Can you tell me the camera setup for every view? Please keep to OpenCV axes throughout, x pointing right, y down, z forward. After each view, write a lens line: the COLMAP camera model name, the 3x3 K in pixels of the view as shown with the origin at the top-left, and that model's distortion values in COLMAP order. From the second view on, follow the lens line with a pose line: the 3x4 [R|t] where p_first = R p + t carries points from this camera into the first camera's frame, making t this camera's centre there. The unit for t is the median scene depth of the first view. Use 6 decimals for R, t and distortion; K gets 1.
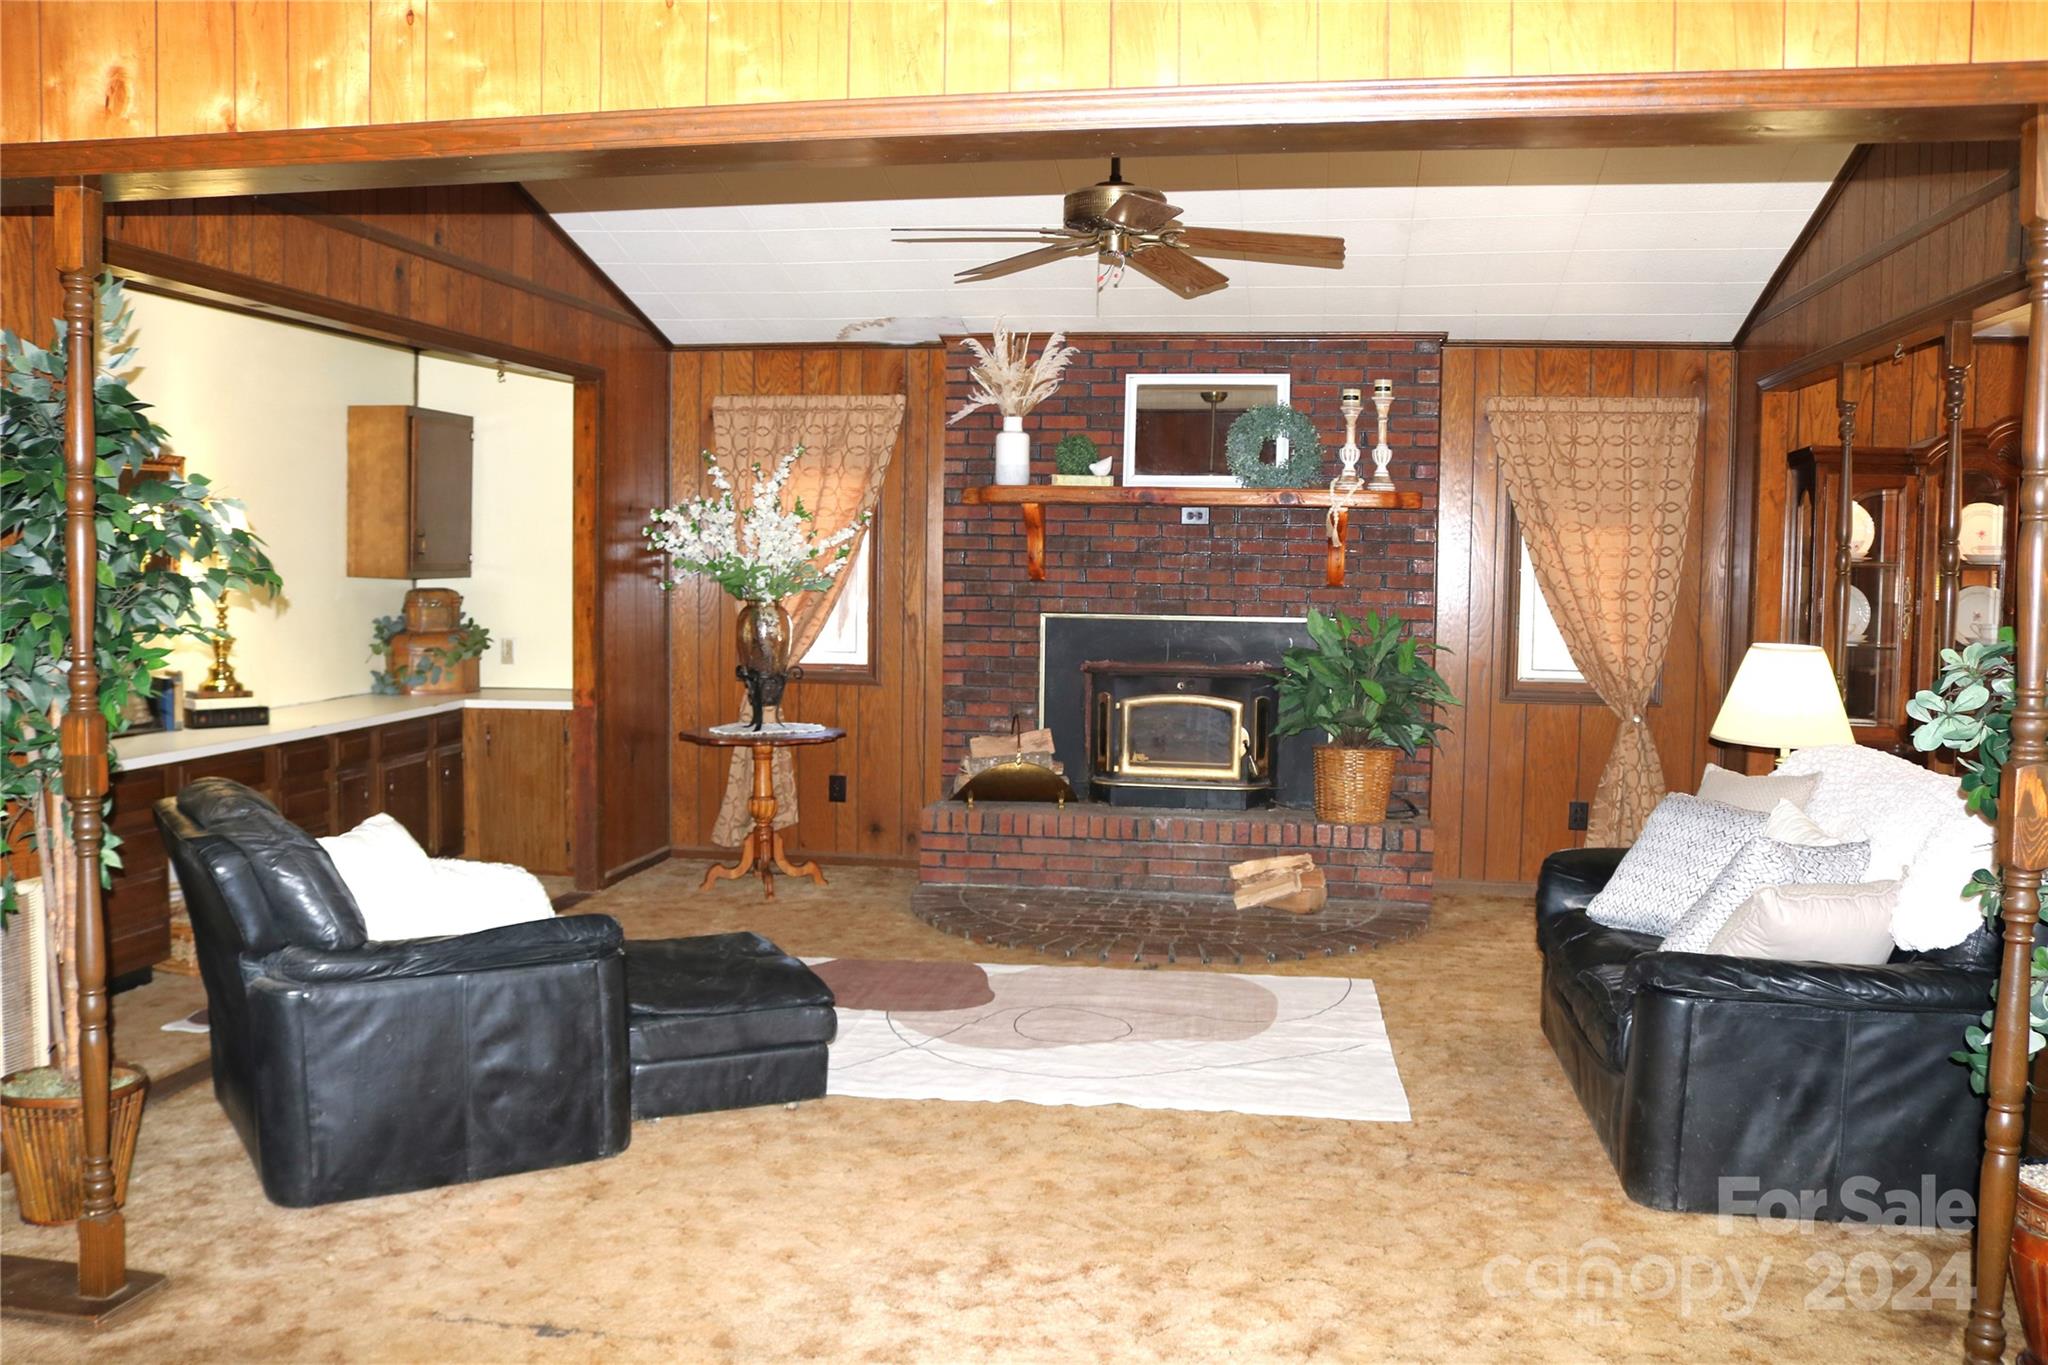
lens RADIAL K [[1691.7, 0, 1024.0], [0, 1691.7, 682.5], [0, 0, 1]] dist [-0.156301, 0.136531]
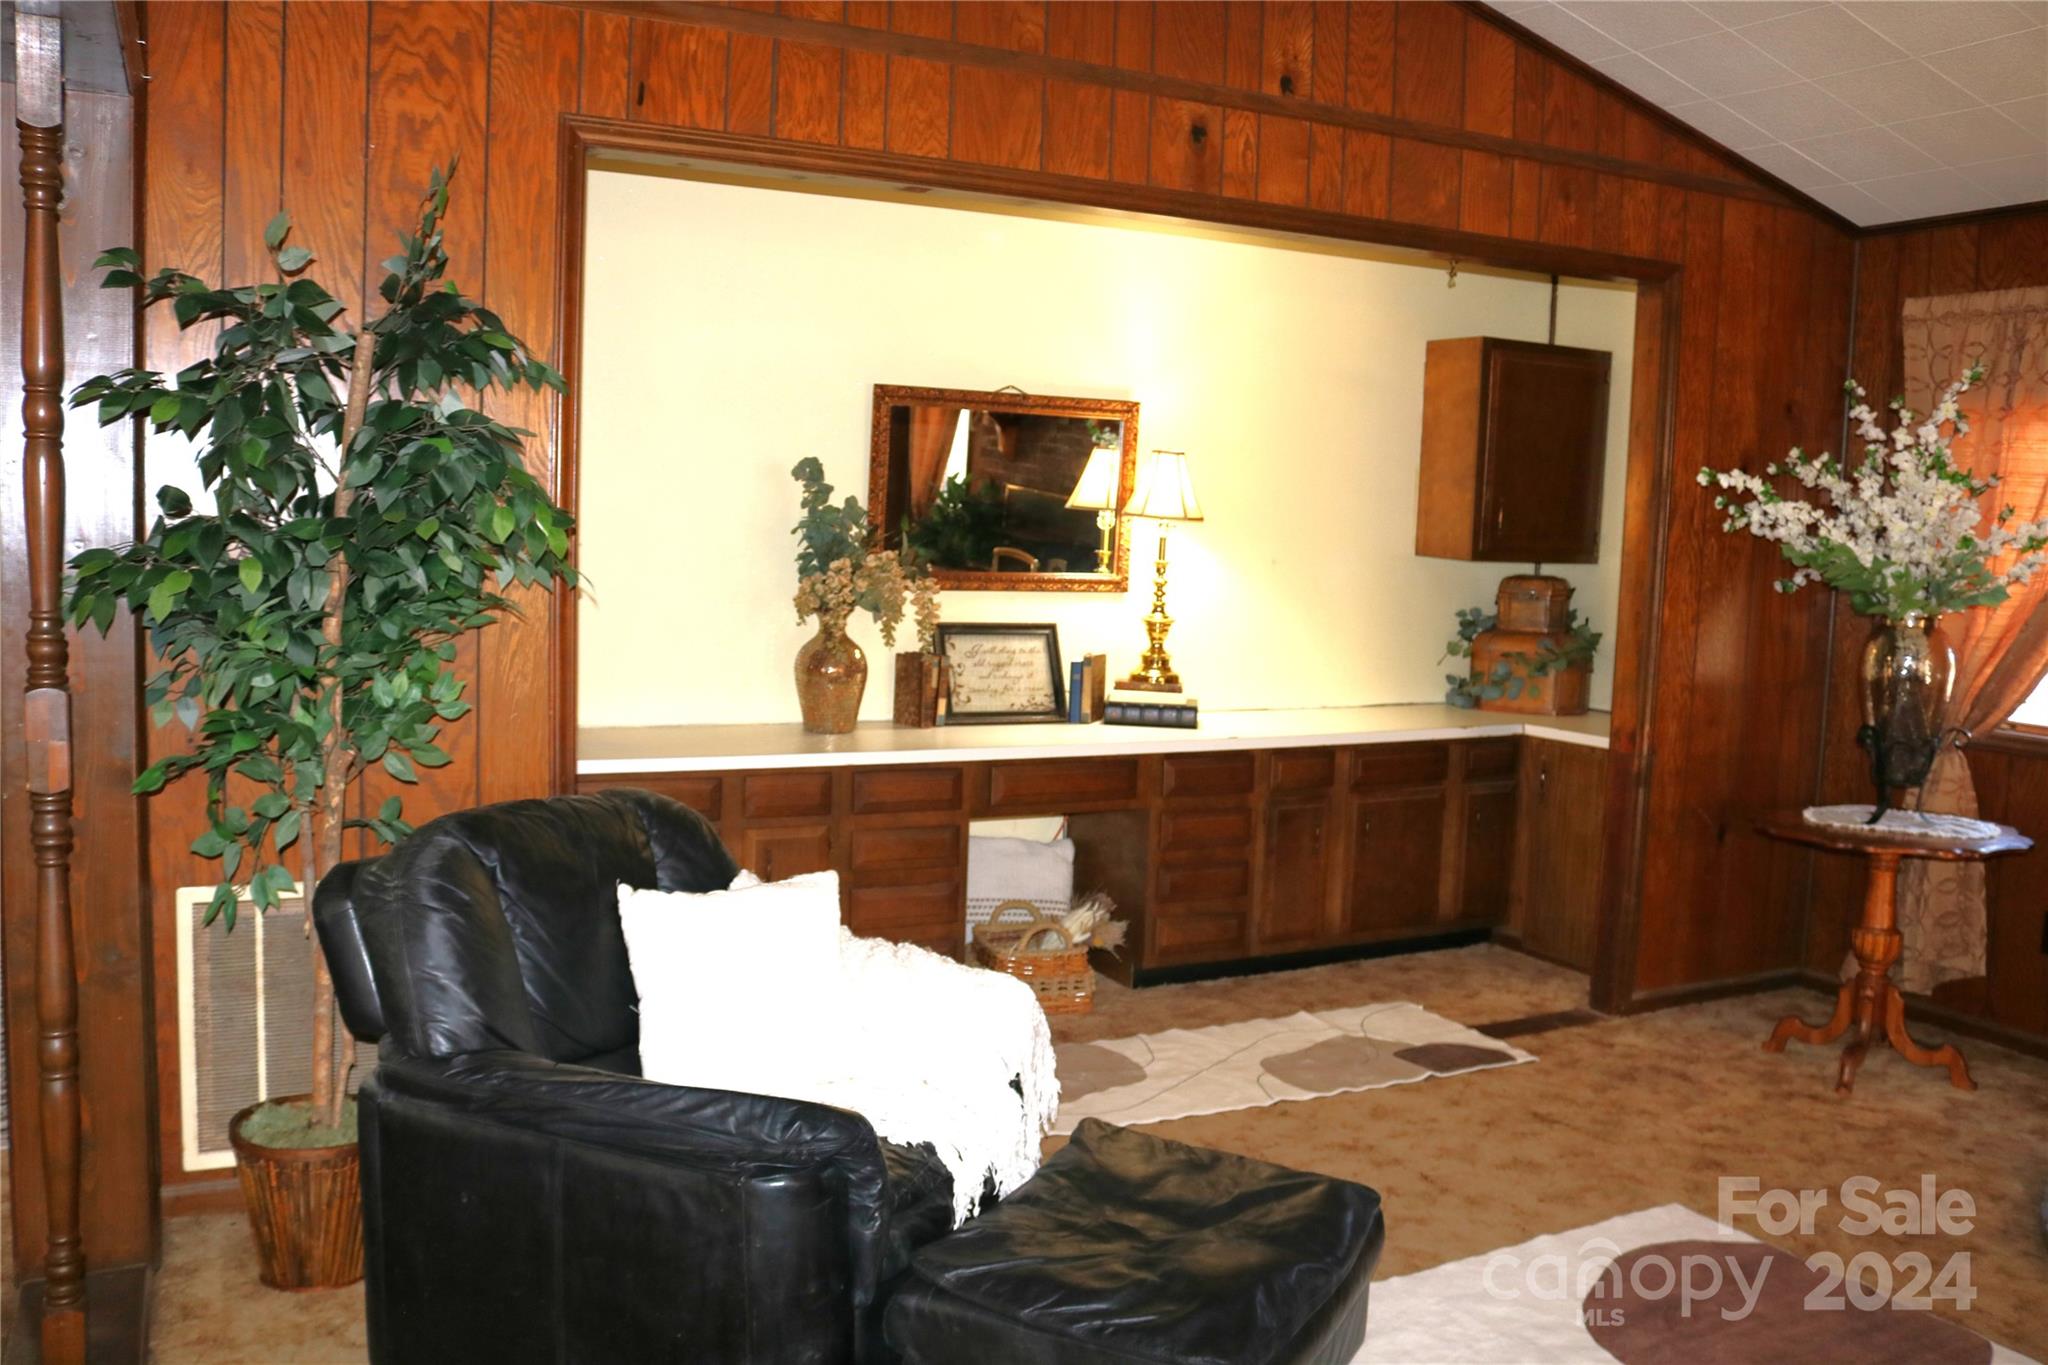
lens RADIAL K [[1691.7, 0, 1024.0], [0, 1691.7, 682.5], [0, 0, 1]] dist [-0.156301, 0.136531]
pose [[0.589628, 0.087406, -0.802931, 0.136767], [-0.084135, 0.995366, 0.046570, -0.024560], [0.803281, 0.040095, 0.594249, 0.366983]]
